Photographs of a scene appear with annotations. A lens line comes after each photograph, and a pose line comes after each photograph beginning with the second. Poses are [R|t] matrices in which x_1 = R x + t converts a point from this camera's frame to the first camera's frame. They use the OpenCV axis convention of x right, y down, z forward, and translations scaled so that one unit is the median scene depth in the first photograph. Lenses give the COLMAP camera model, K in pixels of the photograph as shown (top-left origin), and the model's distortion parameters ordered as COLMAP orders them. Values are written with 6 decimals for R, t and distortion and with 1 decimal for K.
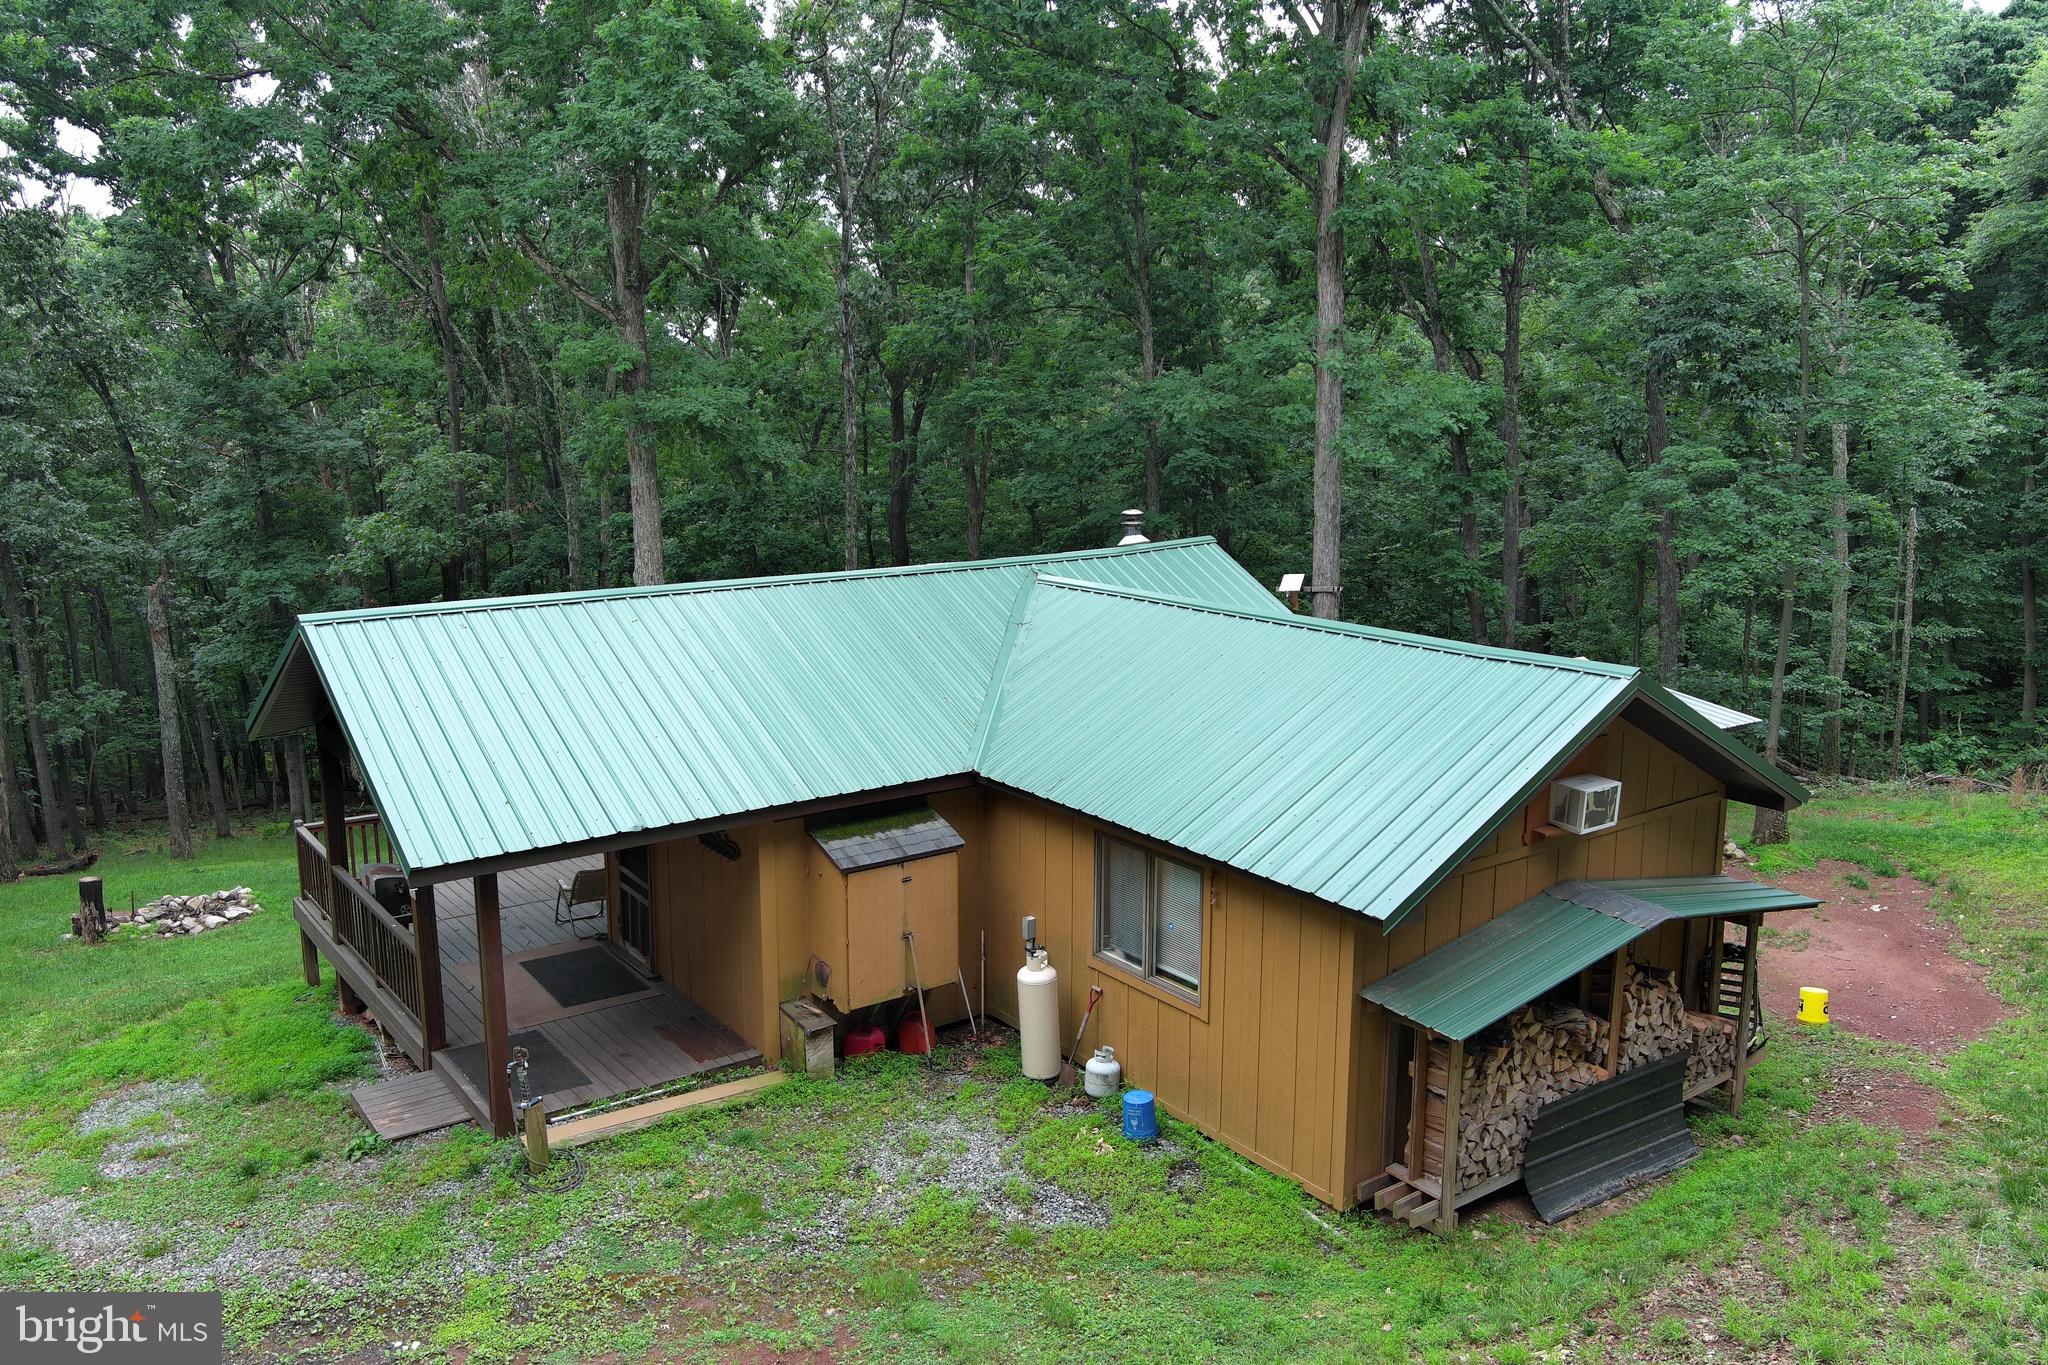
lens RADIAL K [[1581.0, 0, 1015.2], [0, 1581.0, 695.2], [0, 0, 1]] dist [0.022709, -0.016435]
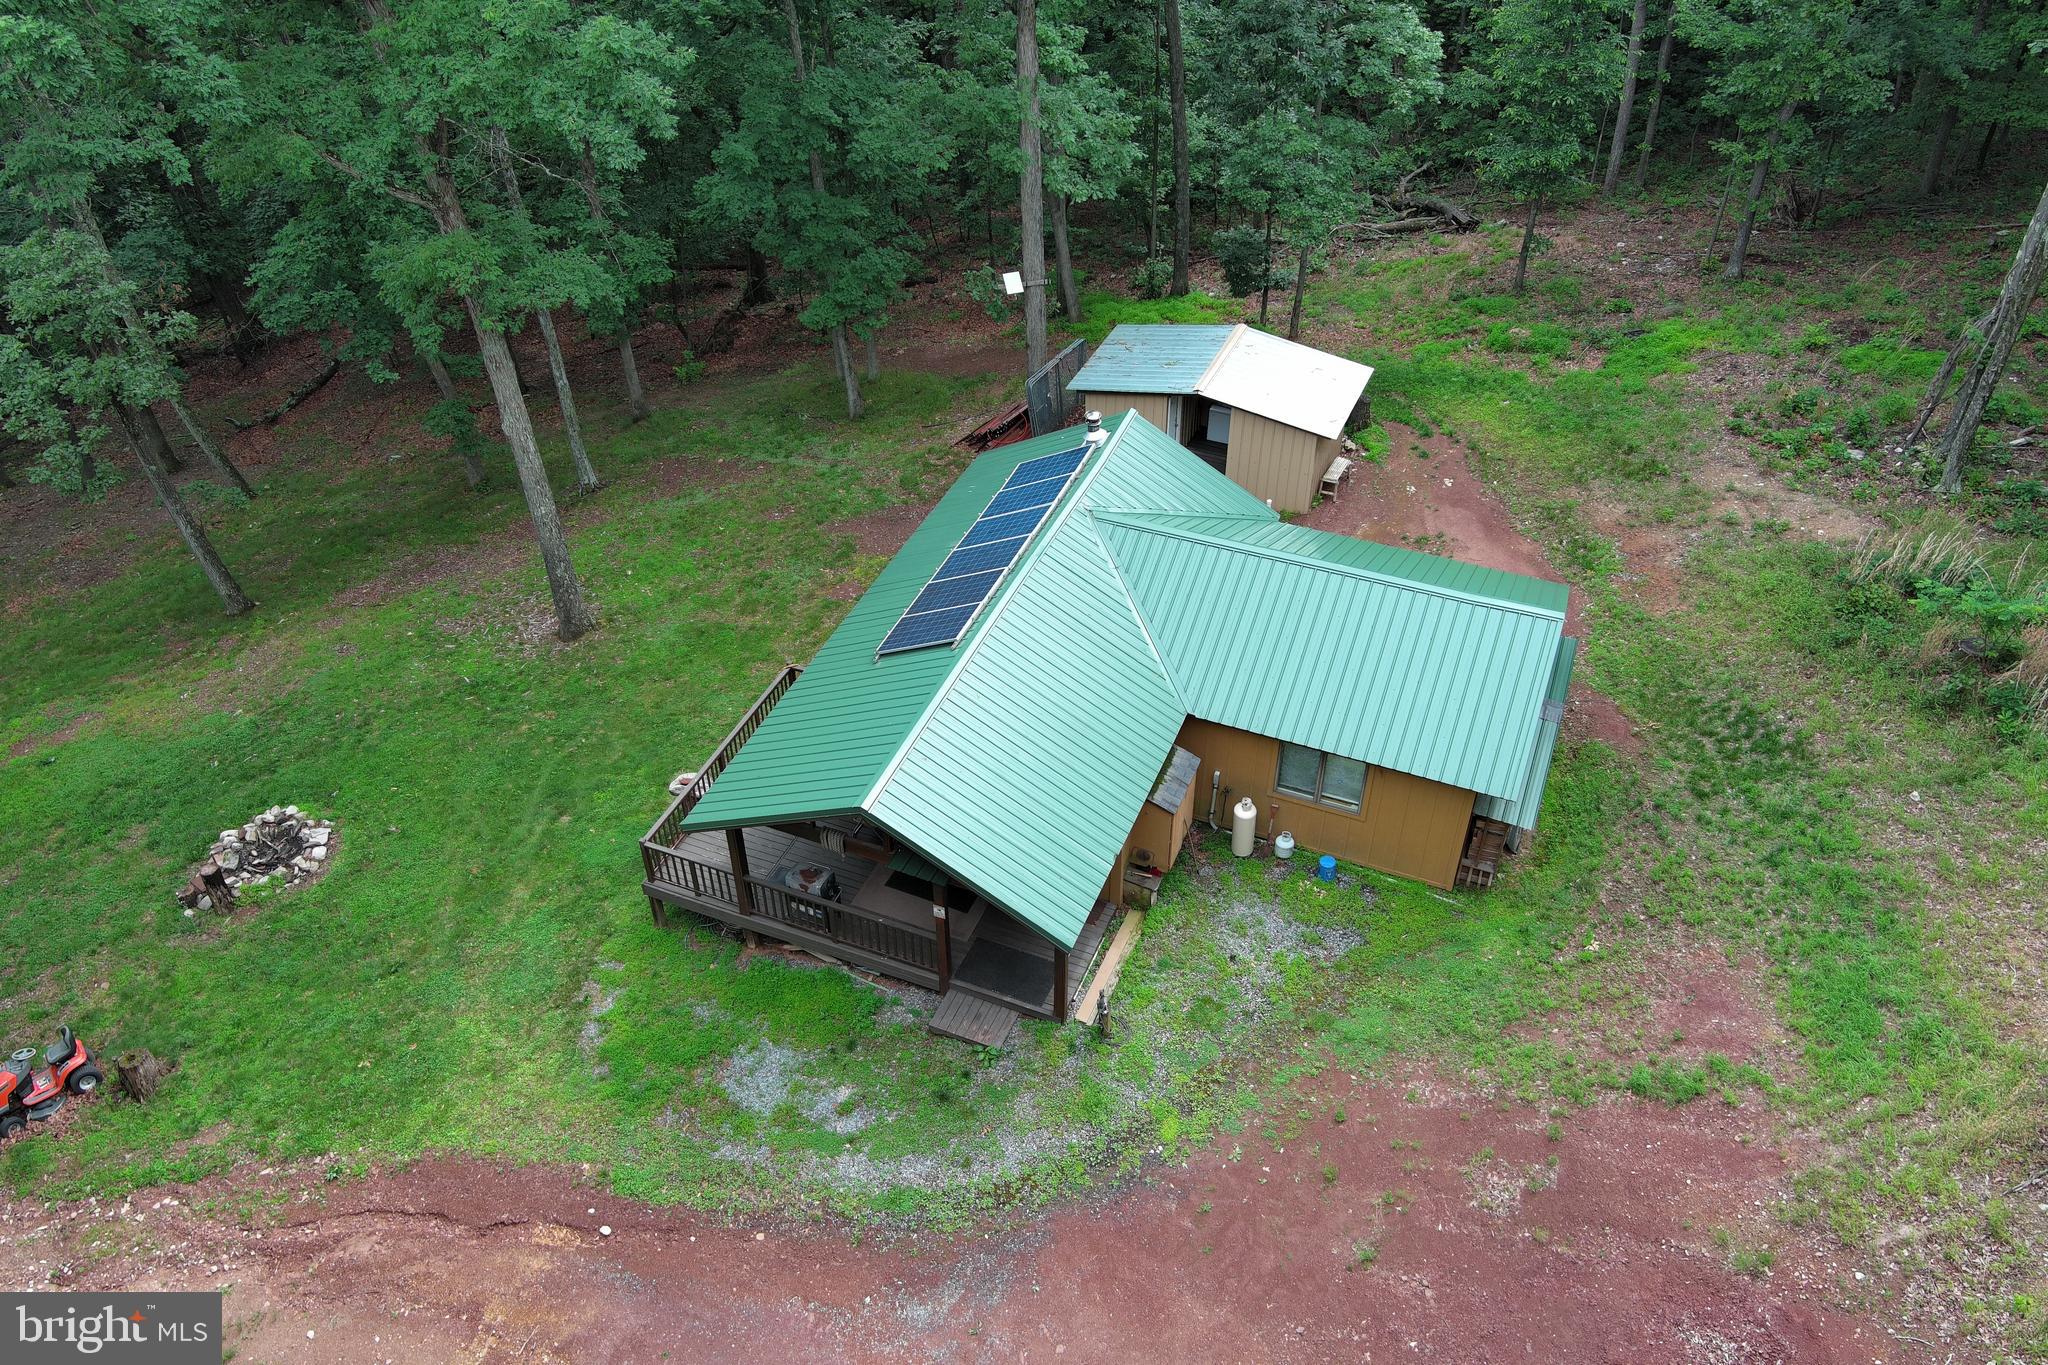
lens RADIAL K [[1581.0, 0, 1027.4], [0, 1581.0, 689.0], [0, 0, 1]] dist [0.022709, -0.016435]
pose [[0.850987, -0.345831, 0.395250, -0.808092], [0.109406, 0.852813, 0.510628, -0.832208], [-0.513665, -0.391294, 0.763568, -0.174186]]
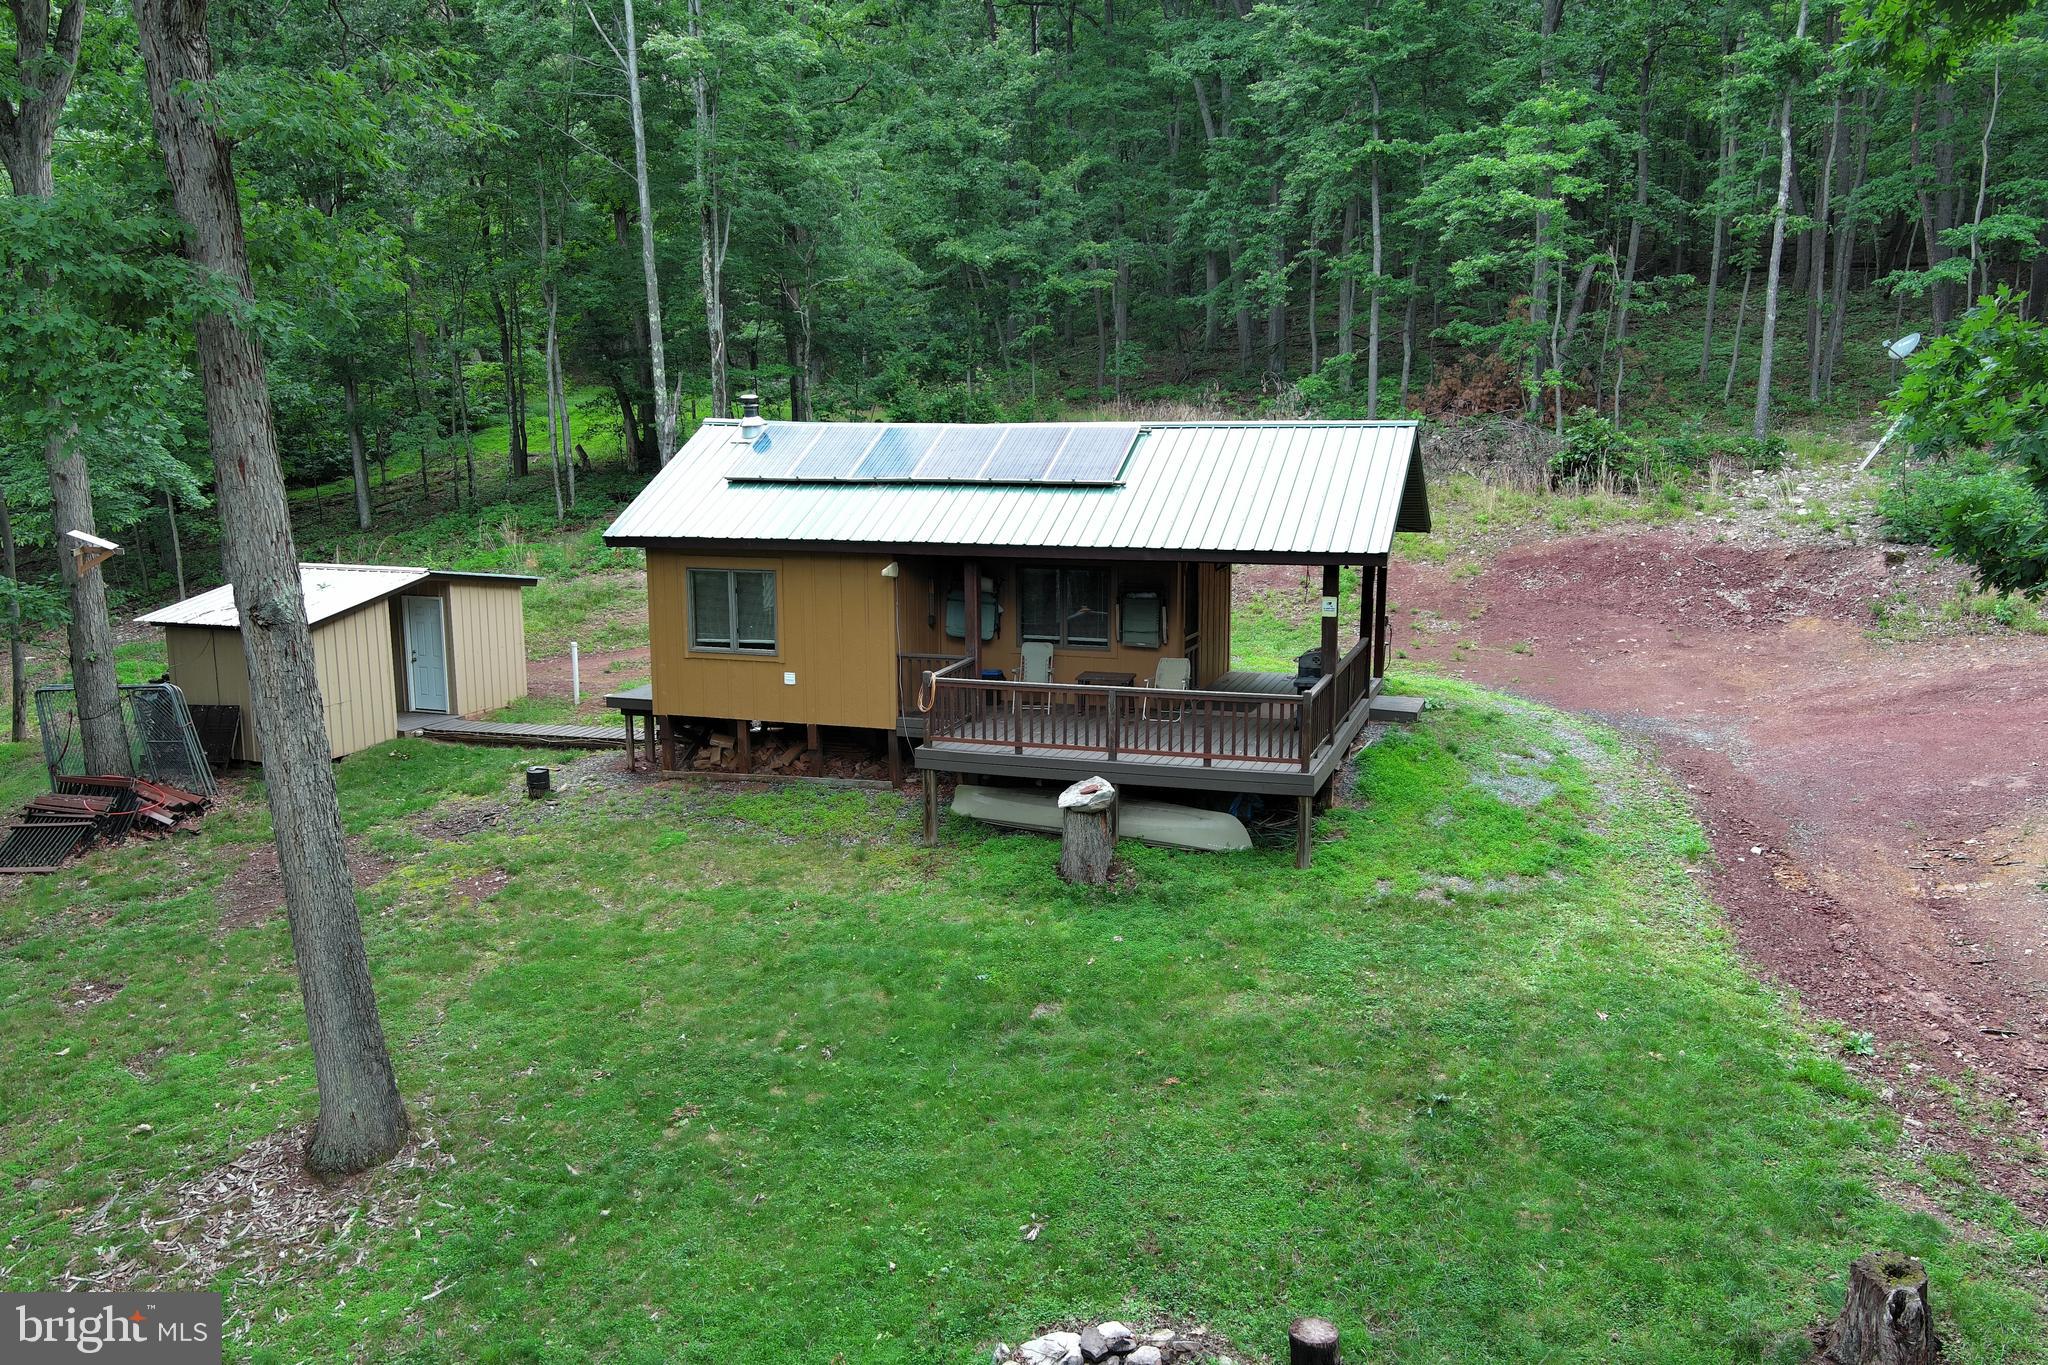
lens RADIAL K [[1581.0, 0, 1031.2], [0, 1581.0, 682.7], [0, 0, 1]] dist [0.022709, -0.016435]
pose [[-0.577532, -0.136649, 0.804850, -1.401063], [0.161842, 0.947159, 0.276943, -0.278039], [-0.800165, 0.290202, -0.524899, 2.025527]]
